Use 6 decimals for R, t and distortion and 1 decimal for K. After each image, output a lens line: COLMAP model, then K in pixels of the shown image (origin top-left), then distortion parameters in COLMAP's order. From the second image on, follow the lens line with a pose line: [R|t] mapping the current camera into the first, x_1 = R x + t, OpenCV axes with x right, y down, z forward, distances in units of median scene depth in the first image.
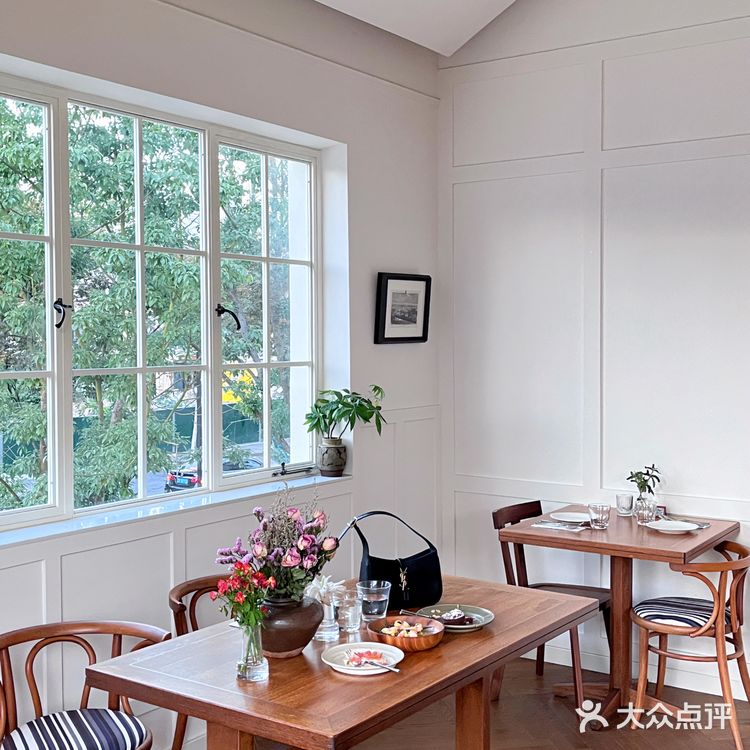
lens RADIAL K [[1044.6, 0, 375.0], [0, 1044.6, 375.0], [0, 0, 1]] dist [0.010424, -0.002268]
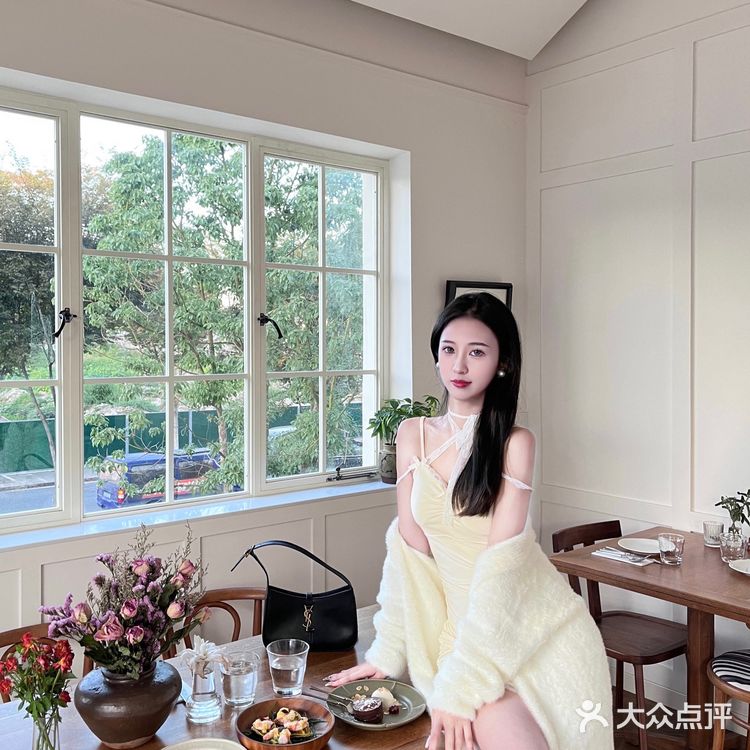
lens RADIAL K [[781.2, 0, 373.1], [0, 781.2, 345.2], [0, 0, 1]] dist [0.035140, -0.038164]
pose [[0.955170, 0.006156, -0.295994, 0.164445], [-0.014345, 0.999572, -0.025501, -0.015582], [0.295711, 0.028604, 0.954849, 0.280323]]
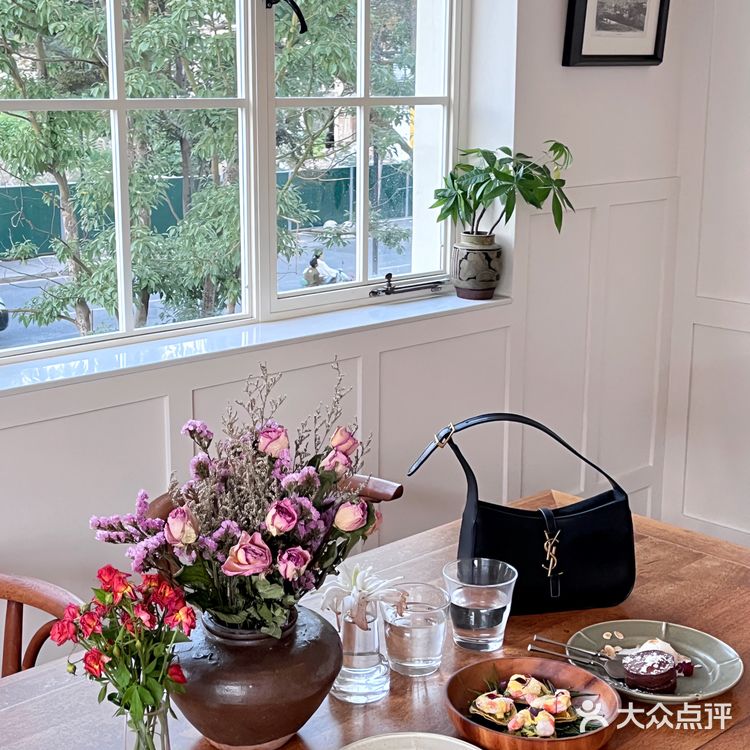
lens RADIAL K [[1246.0, 0, 357.1], [0, 1246.0, 373.6], [0, 0, 1]] dist [0.049851, -0.075136]
pose [[0.979309, 0.056174, -0.194420, 0.032547], [-0.017398, 0.980517, 0.195664, 0.002805], [0.201623, -0.188233, 0.961206, 0.311549]]
